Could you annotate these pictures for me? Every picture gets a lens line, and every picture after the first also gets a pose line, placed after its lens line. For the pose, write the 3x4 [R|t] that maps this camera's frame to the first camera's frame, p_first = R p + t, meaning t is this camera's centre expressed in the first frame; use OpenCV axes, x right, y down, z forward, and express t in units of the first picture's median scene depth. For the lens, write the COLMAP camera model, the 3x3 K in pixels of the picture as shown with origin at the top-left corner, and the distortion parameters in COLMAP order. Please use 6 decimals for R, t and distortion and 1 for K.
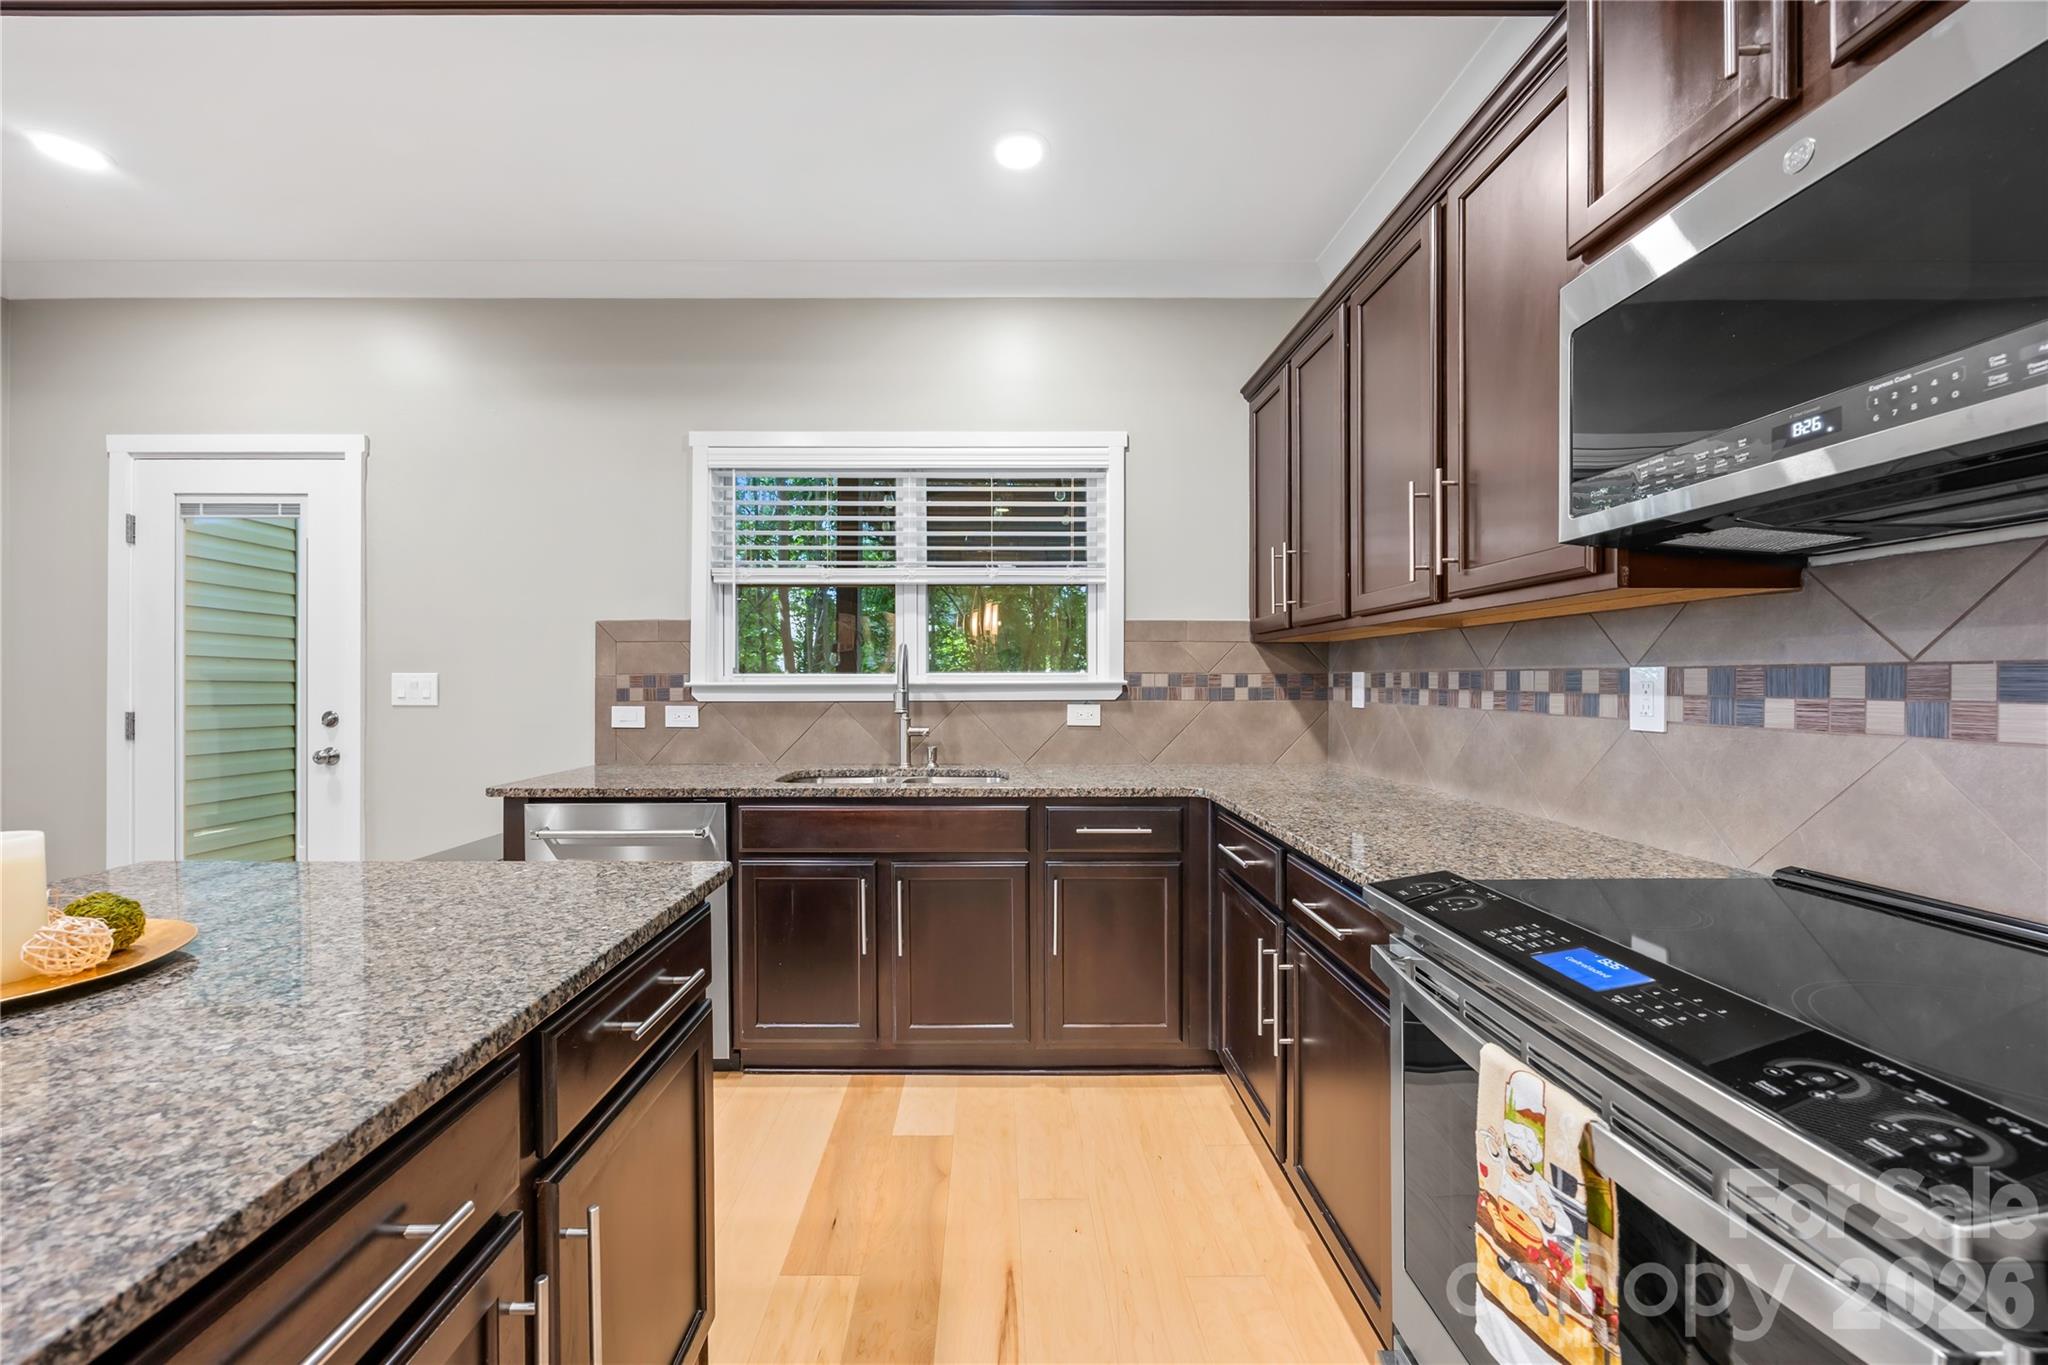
lens RADIAL K [[799.9, 0, 1005.7], [0, 799.9, 685.2], [0, 0, 1]] dist [-0.003447, -0.000174]
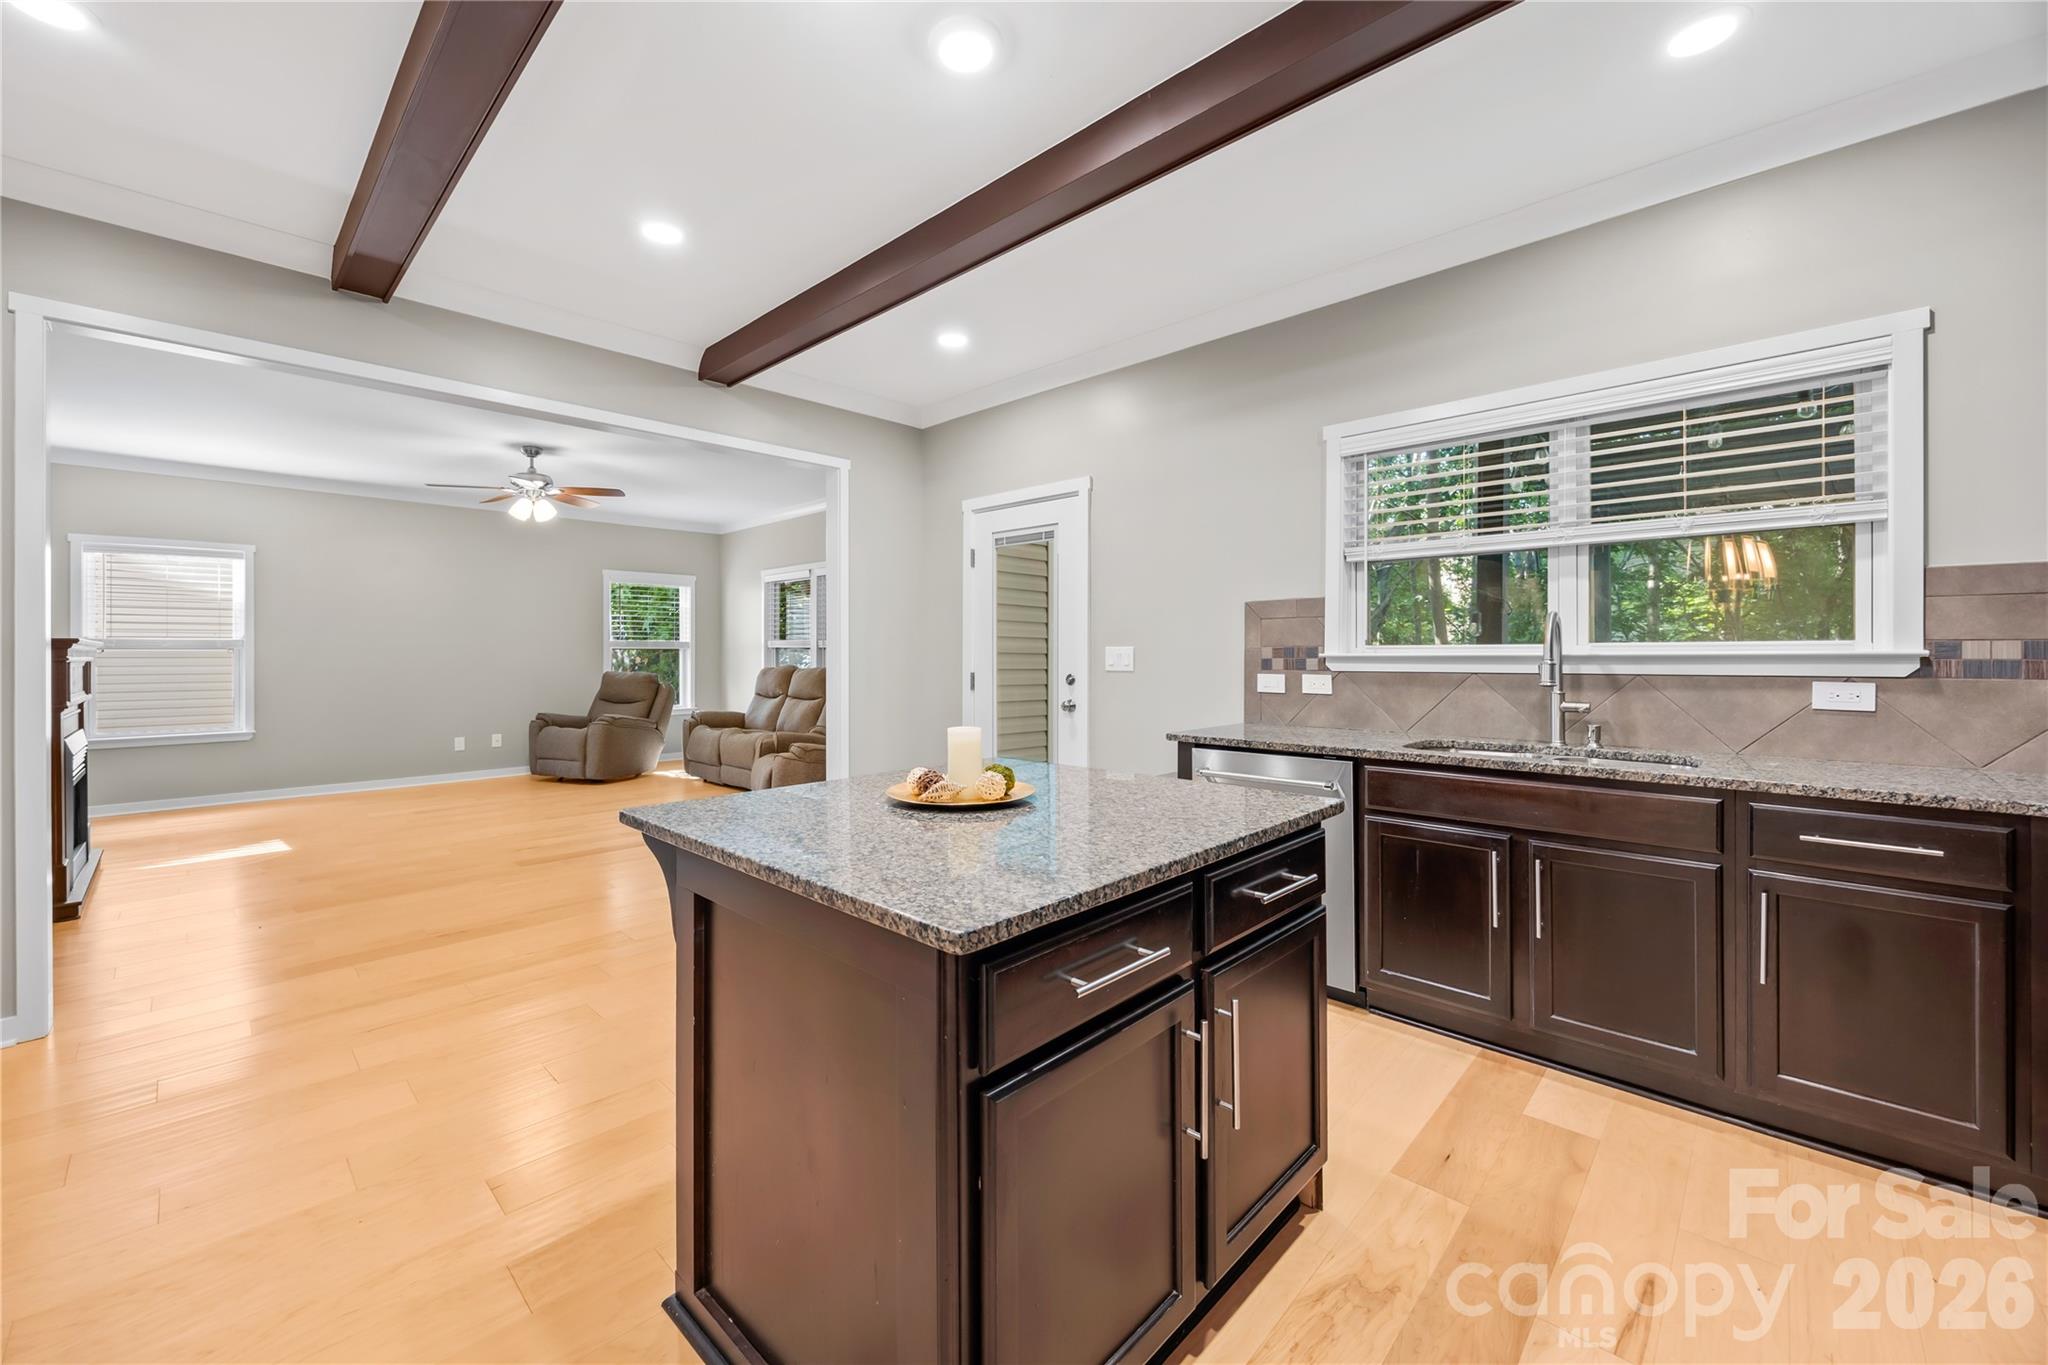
lens RADIAL K [[805.7, 0, 984.8], [0, 805.7, 656.2], [0, 0, 1]] dist [-0.000654, -0.000123]
pose [[0.702982, 0.001708, -0.711206, 0.069424], [-0.002234, 0.999997, 0.000193, 0.000994], [0.711205, 0.001453, 0.702984, -0.121683]]
